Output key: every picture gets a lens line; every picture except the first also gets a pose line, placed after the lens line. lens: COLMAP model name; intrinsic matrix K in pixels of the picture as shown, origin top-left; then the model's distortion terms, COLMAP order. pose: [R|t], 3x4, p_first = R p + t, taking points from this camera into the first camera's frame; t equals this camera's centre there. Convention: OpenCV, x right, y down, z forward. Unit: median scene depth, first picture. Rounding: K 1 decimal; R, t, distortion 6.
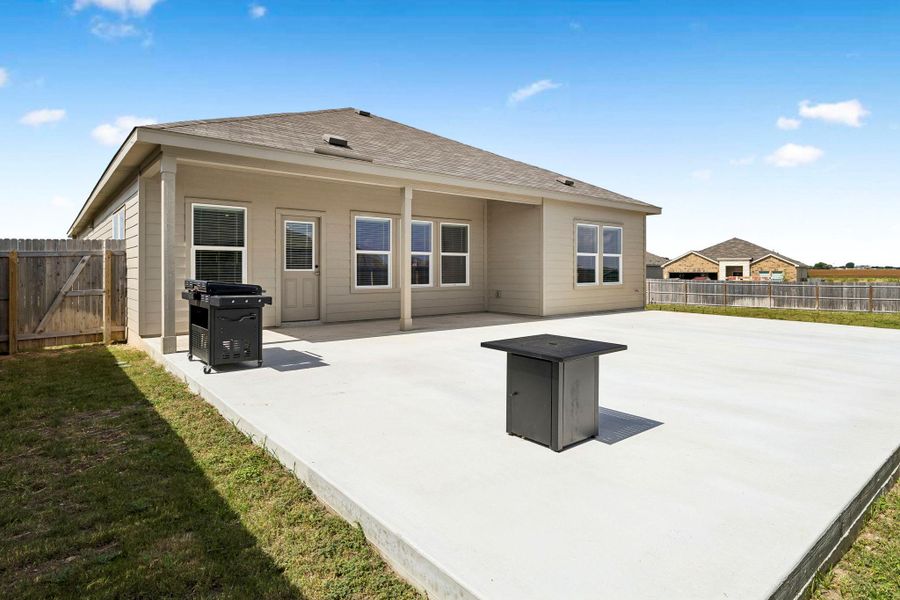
lens RADIAL K [[534.8, 0, 450.9], [0, 534.8, 281.0], [0, 0, 1]] dist [-0.000251, -0.000174]
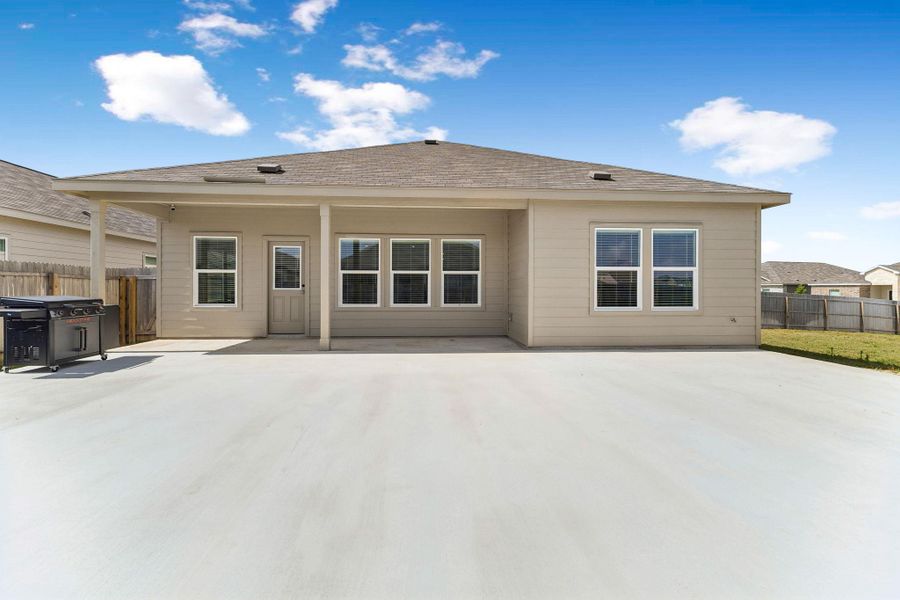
lens RADIAL K [[433.7, 0, 449.8], [0, 433.7, 292.8], [0, 0, 1]] dist [0.009356, -0.000124]
pose [[0.795795, 0.006361, -0.605533, 0.450900], [-0.014765, 0.999851, -0.008901, -0.007392], [0.605386, 0.016024, 0.795771, 0.389648]]
